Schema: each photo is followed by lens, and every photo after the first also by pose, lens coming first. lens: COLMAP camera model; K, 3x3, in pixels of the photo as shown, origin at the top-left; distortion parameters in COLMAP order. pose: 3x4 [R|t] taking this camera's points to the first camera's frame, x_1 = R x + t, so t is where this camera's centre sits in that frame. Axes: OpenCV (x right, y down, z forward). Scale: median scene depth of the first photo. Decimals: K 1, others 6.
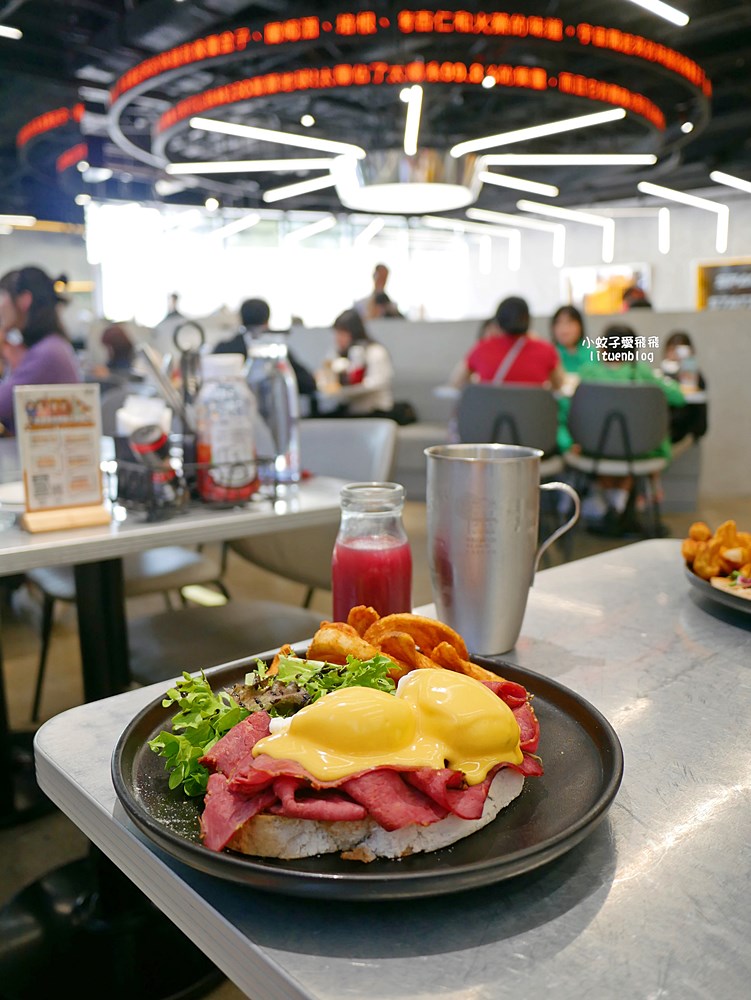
lens RADIAL K [[854.6, 0, 375.5], [0, 854.6, 500.0], [0, 0, 1]] dist [-0.048350, -0.003166]
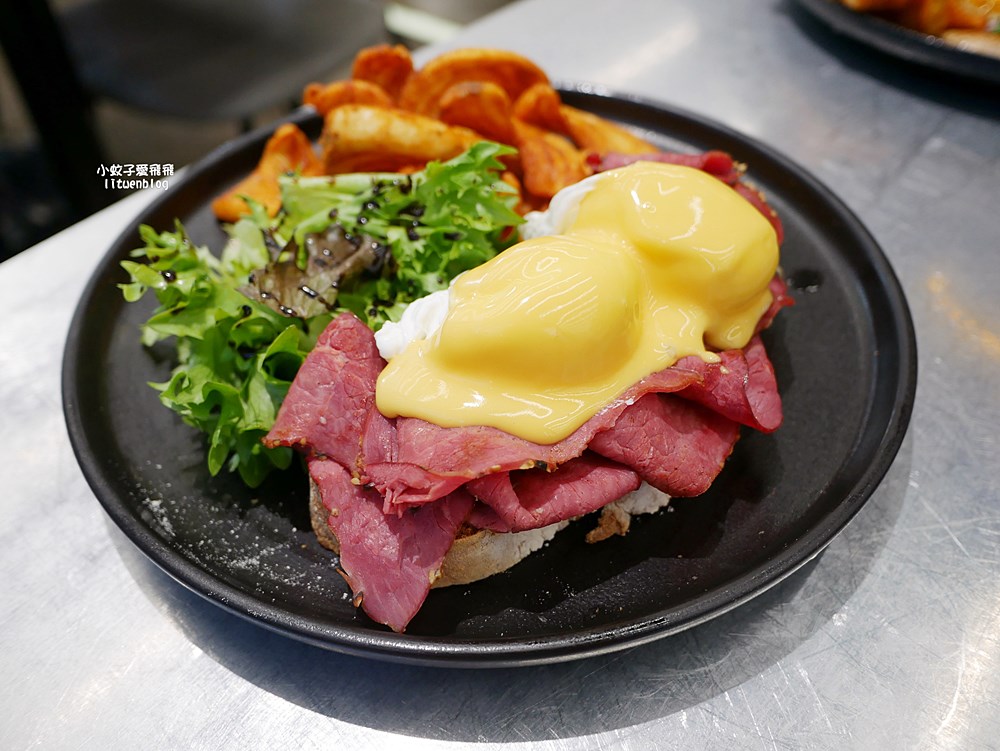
lens RADIAL K [[854.6, 0, 500.0], [0, 854.6, 375.5], [0, 0, 1]] dist [-0.048350, -0.003166]
pose [[0.933441, -0.278984, 0.225513, -0.119085], [0.114002, 0.826748, 0.550900, -0.005700], [-0.340135, -0.488524, 0.803525, 0.354189]]
